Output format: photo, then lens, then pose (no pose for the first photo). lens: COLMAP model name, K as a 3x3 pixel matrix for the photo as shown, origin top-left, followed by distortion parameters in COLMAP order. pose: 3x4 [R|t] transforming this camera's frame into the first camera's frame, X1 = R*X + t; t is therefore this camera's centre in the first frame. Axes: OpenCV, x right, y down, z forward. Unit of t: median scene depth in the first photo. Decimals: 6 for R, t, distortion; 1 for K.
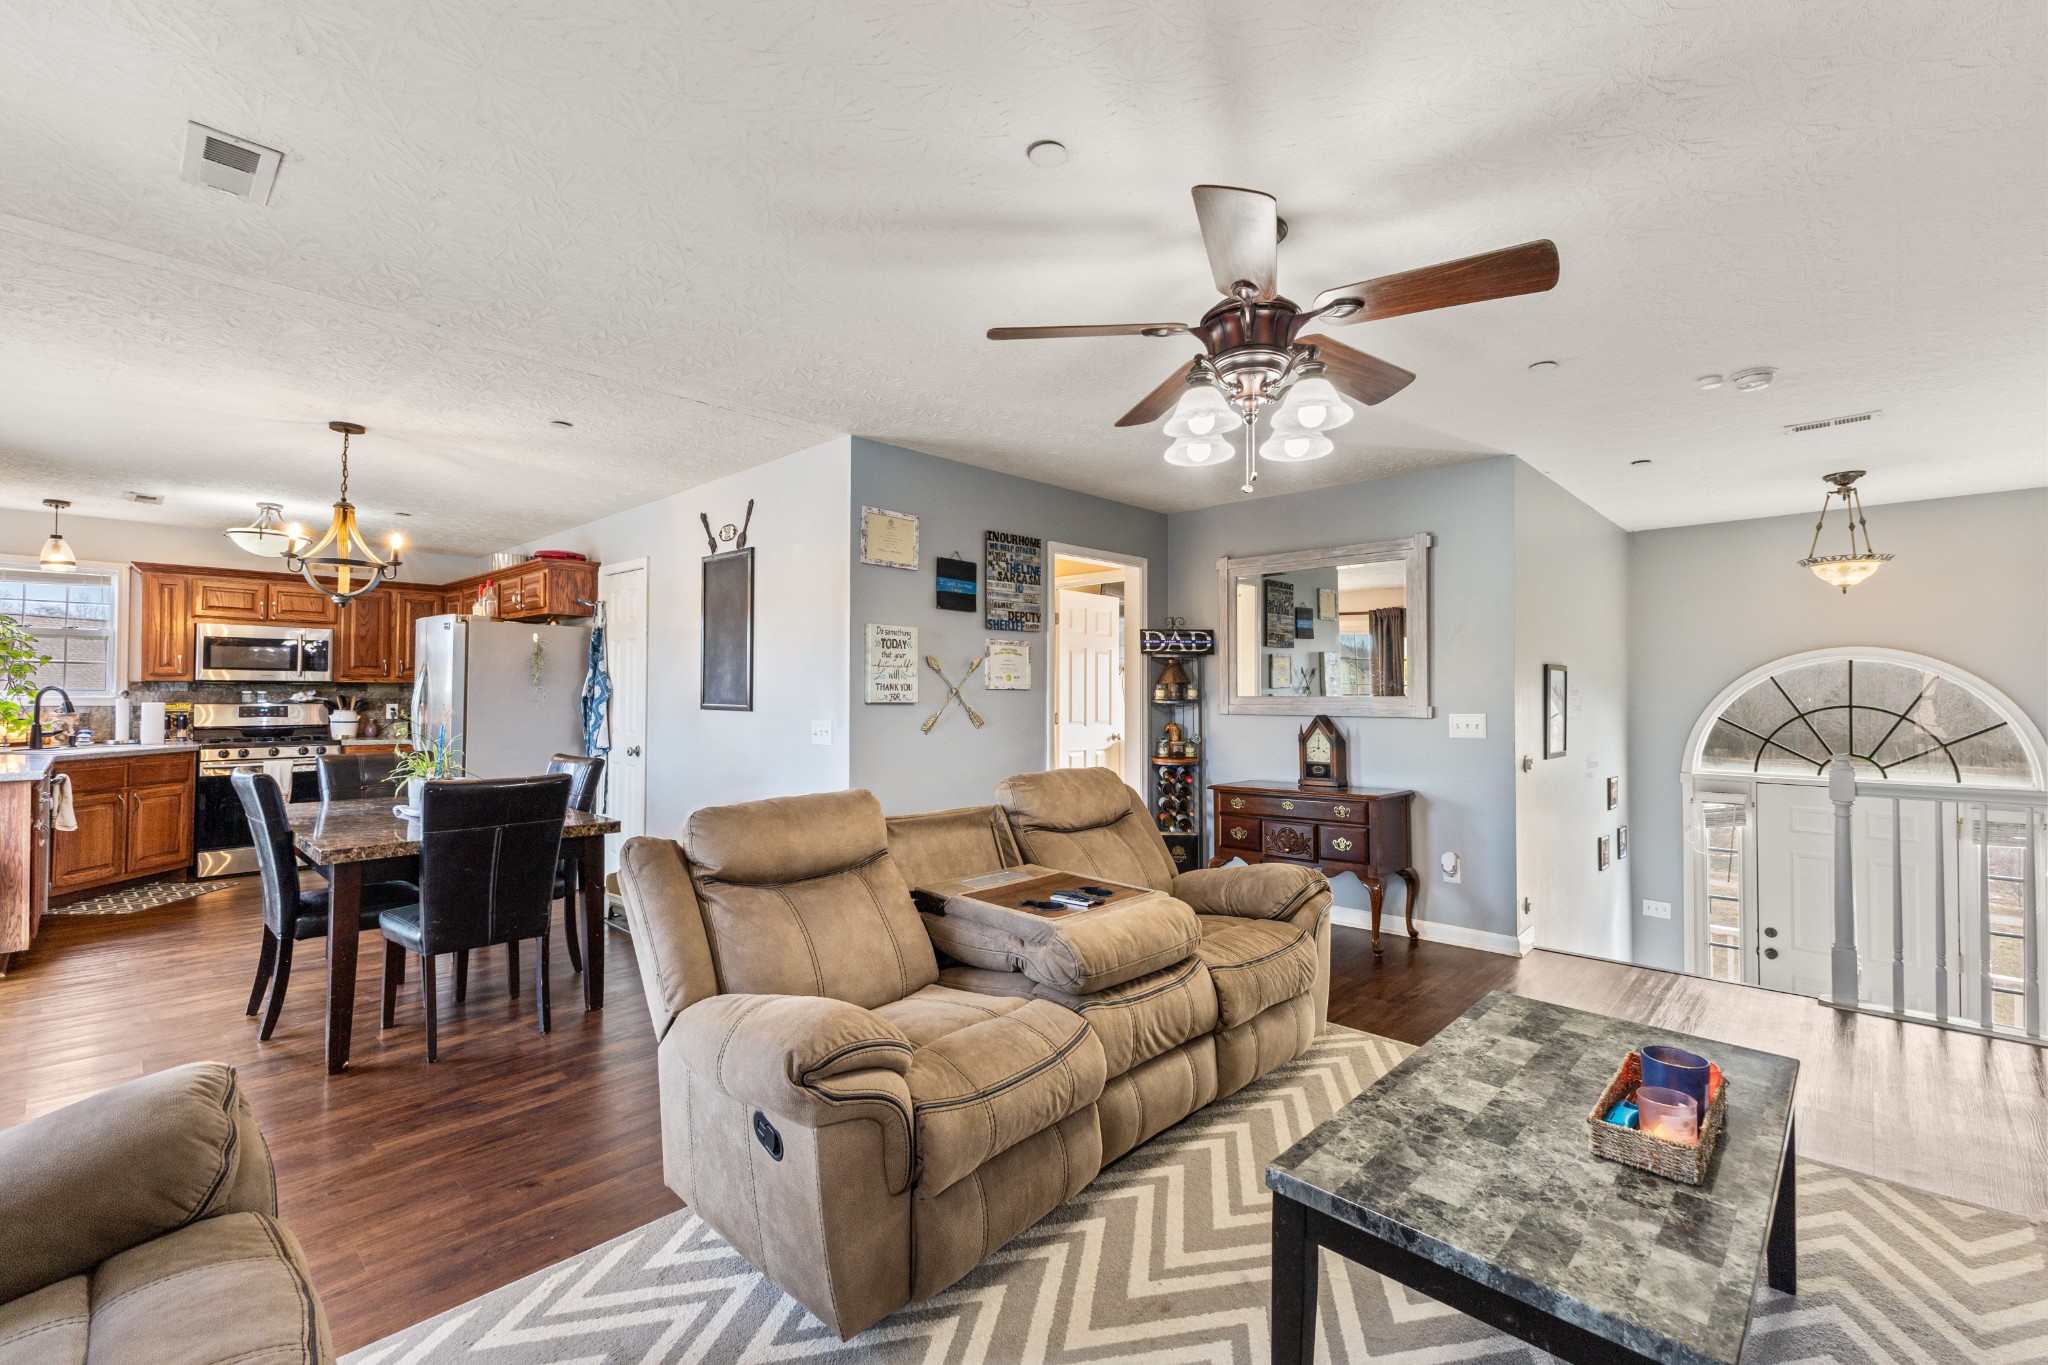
lens RADIAL K [[887.5, 0, 1011.3], [0, 887.5, 683.6], [0, 0, 1]] dist [0.007010, 0.000209]
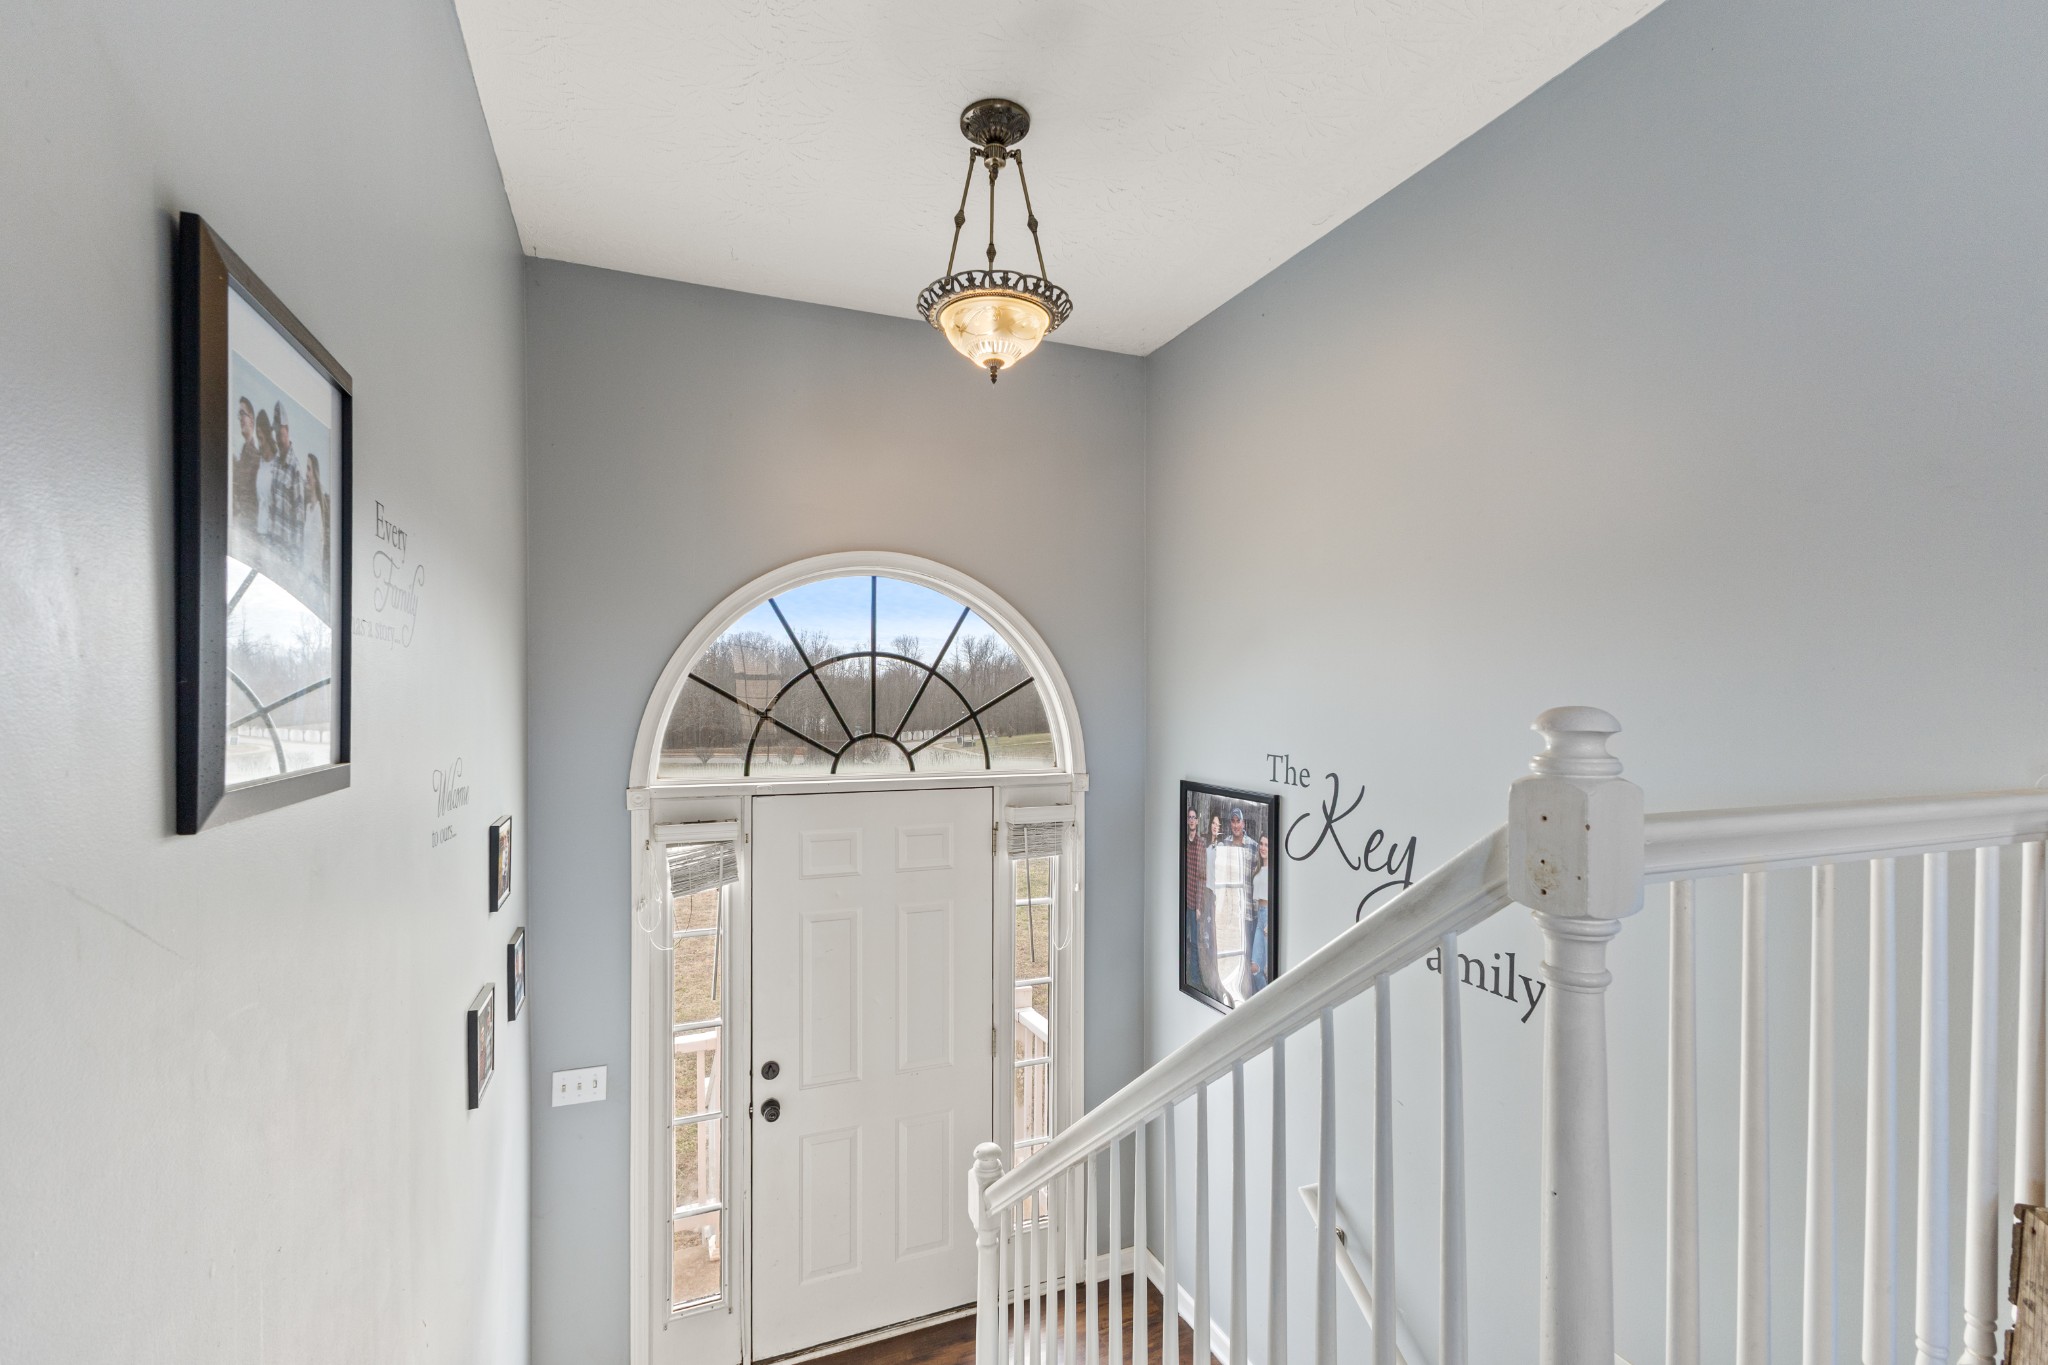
lens RADIAL K [[887.5, 0, 1013.7], [0, 887.5, 701.4], [0, 0, 1]] dist [0.007010, 0.000209]
pose [[0.397597, -0.010097, 0.917504, 0.474444], [-0.009171, 0.999846, 0.014978, 0.051838], [-0.917514, -0.014369, 0.397444, 0.742683]]
